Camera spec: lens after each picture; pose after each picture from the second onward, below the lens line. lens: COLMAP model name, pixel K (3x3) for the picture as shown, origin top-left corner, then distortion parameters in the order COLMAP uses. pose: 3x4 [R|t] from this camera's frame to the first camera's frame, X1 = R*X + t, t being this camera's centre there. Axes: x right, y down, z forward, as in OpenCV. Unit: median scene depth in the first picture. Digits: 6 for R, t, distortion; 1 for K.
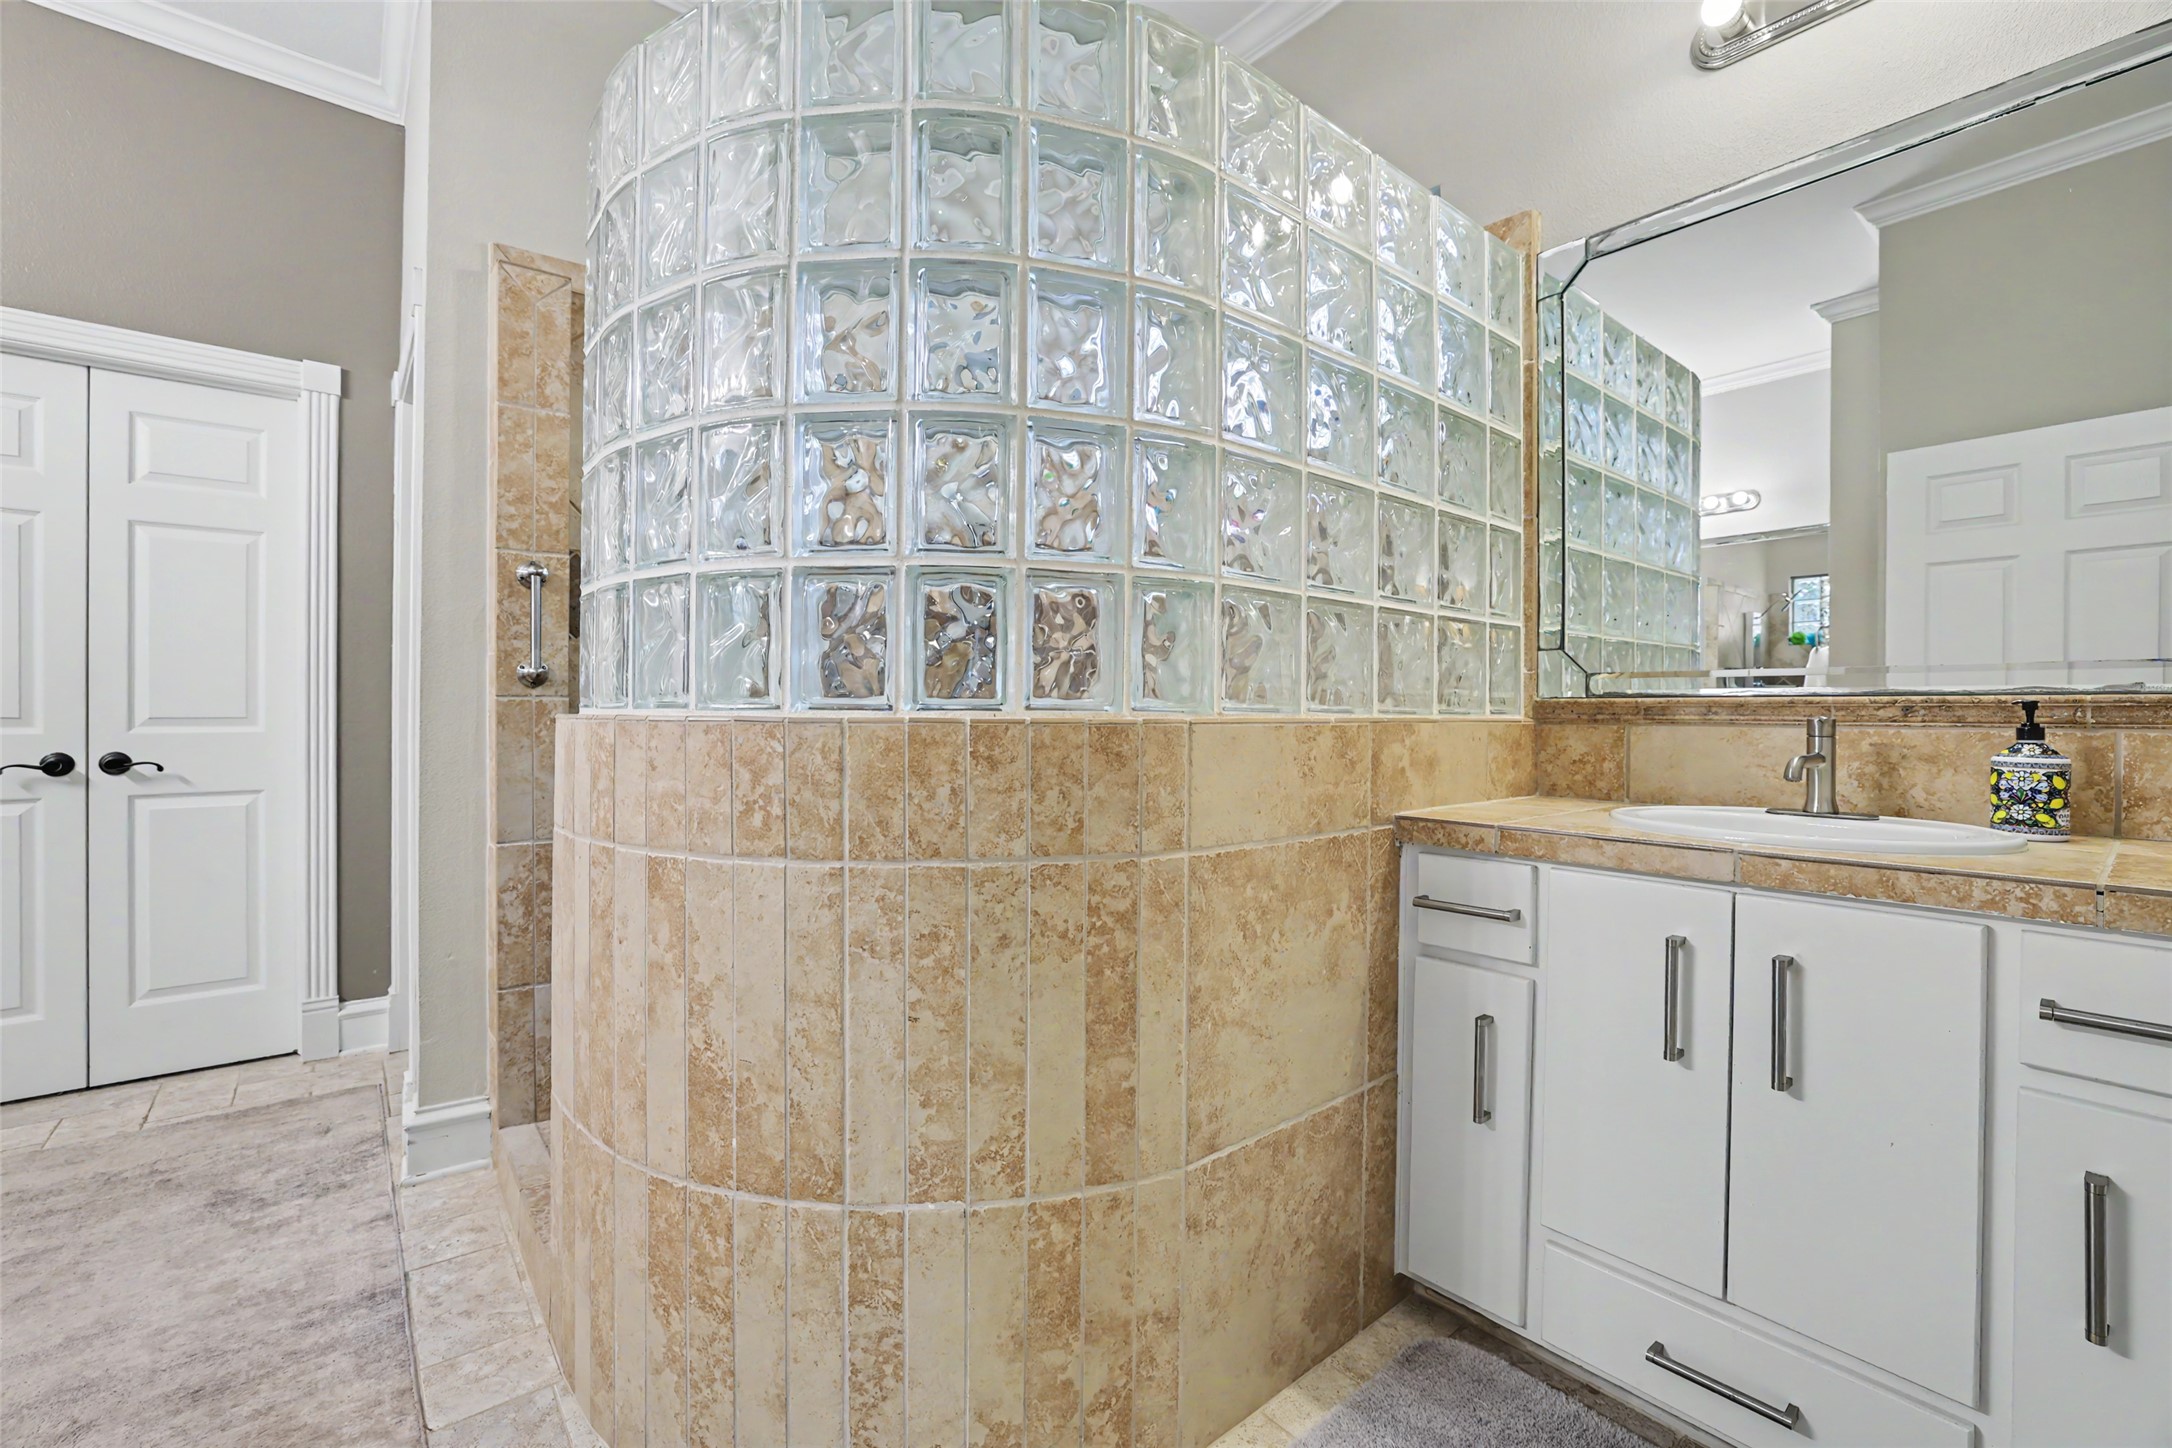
lens RADIAL K [[883.2, 0, 1086.2], [0, 883.2, 716.9], [0, 0, 1]] dist [-0.021958, 0.000276]
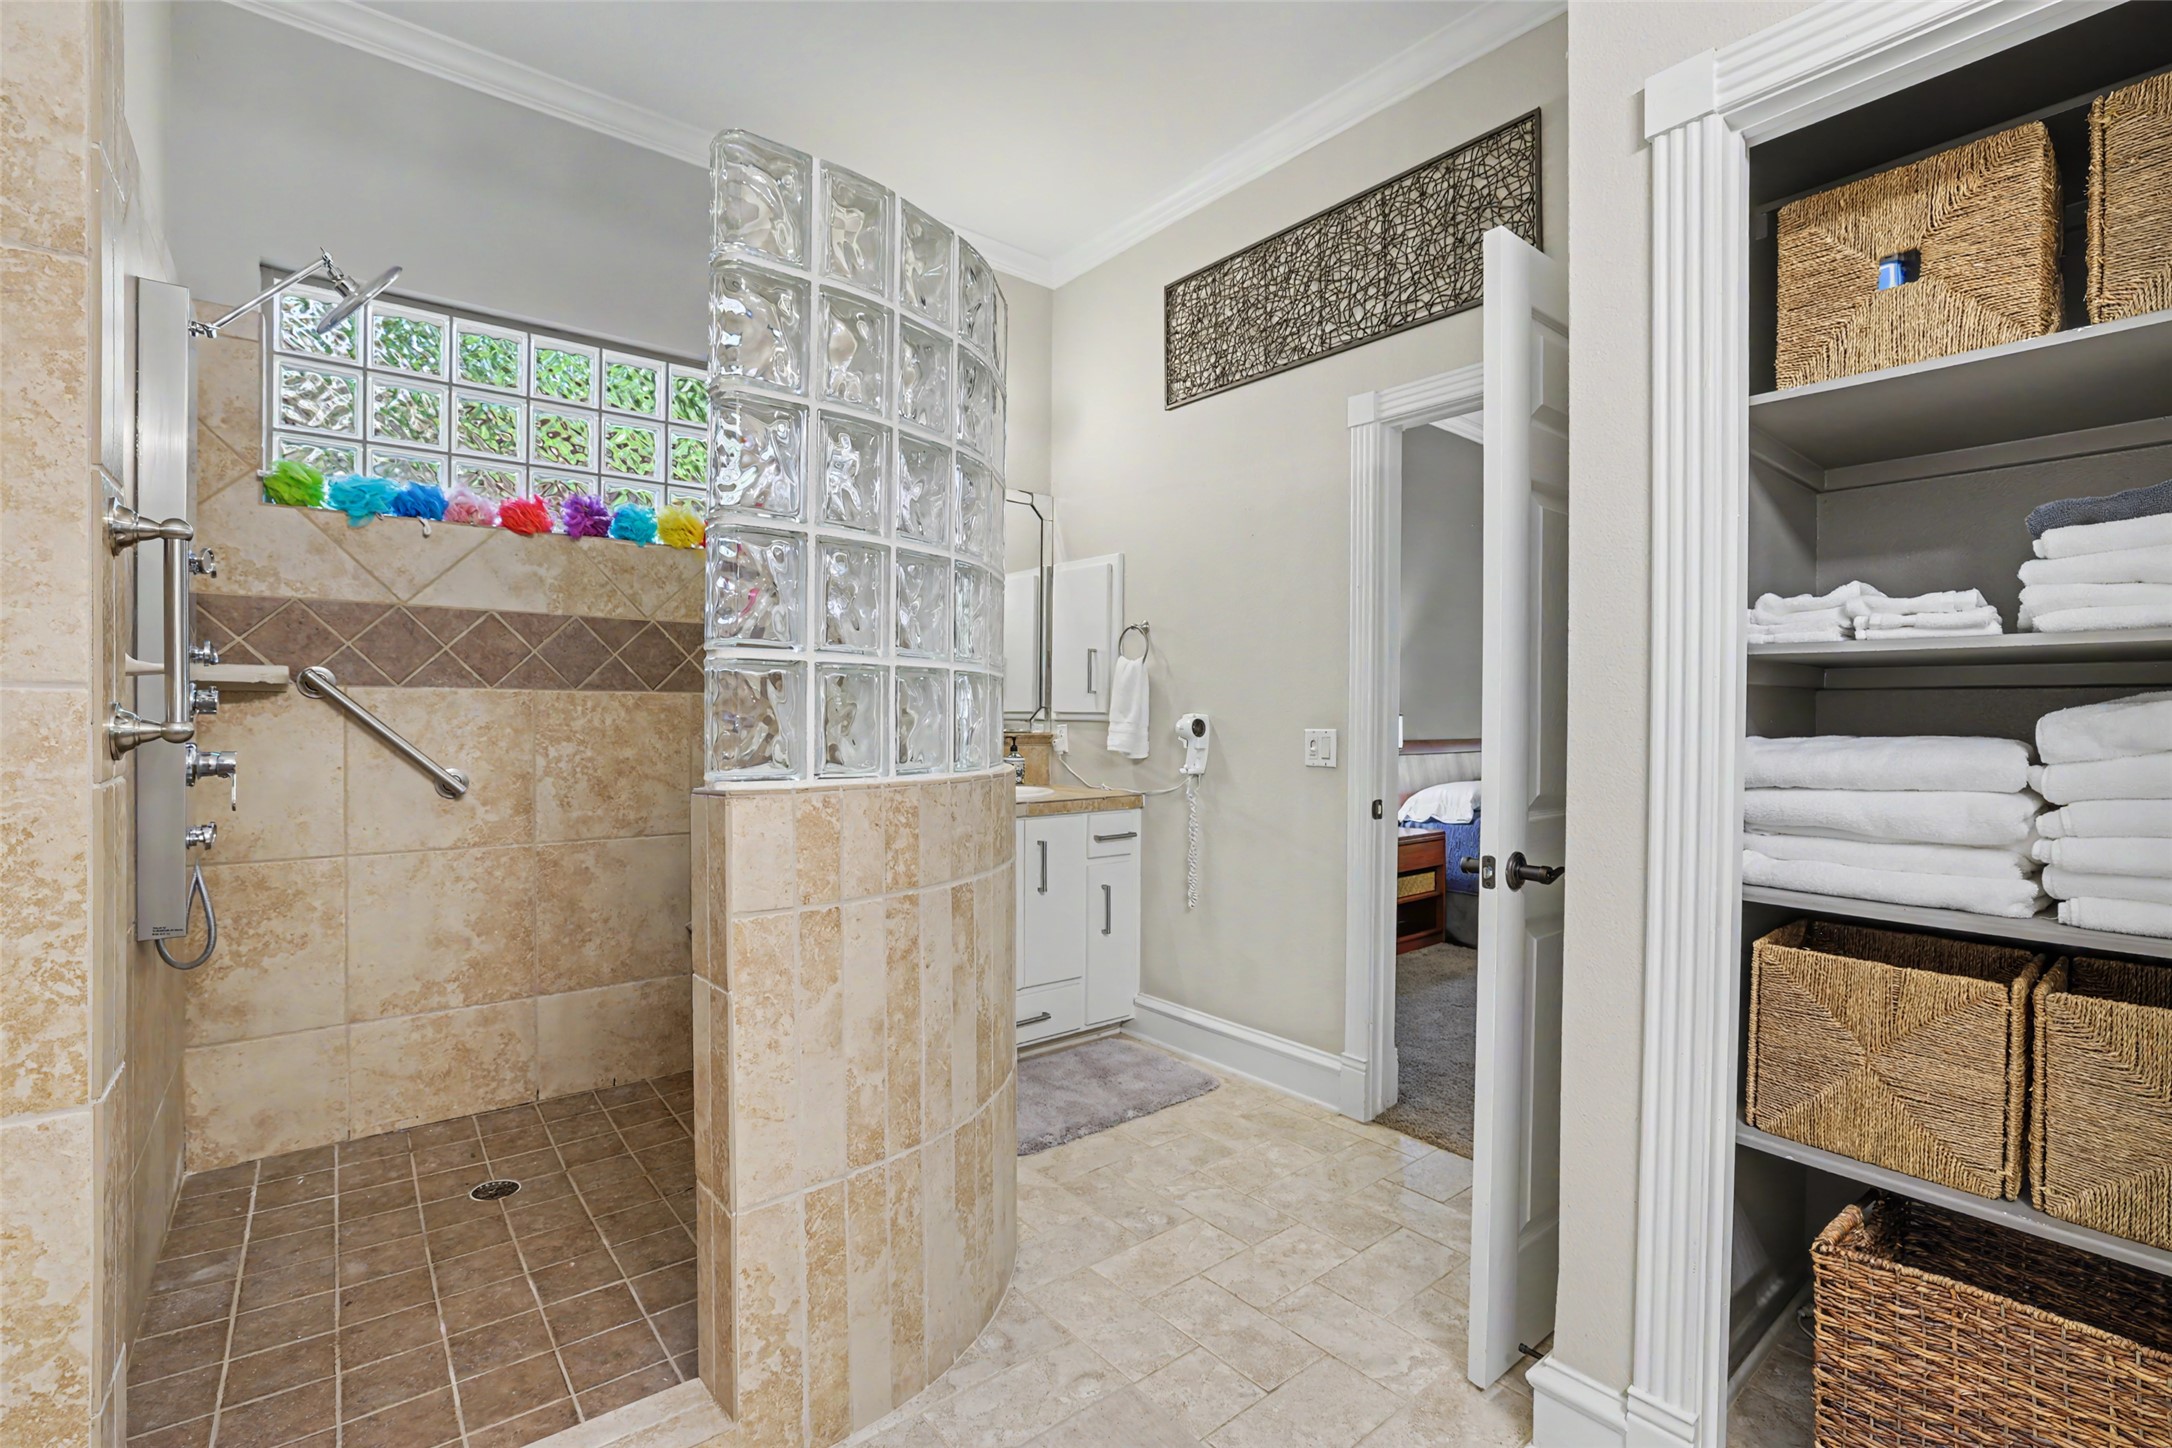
lens RADIAL K [[941.9, 0, 1057.5], [0, 941.9, 725.0], [0, 0, 1]] dist [-0.000768, -0.000058]
pose [[0.048580, -0.013804, 0.998724, -1.902704], [0.003570, 0.999901, 0.013646, -0.101628], [-0.998813, 0.002903, 0.048624, 0.781103]]
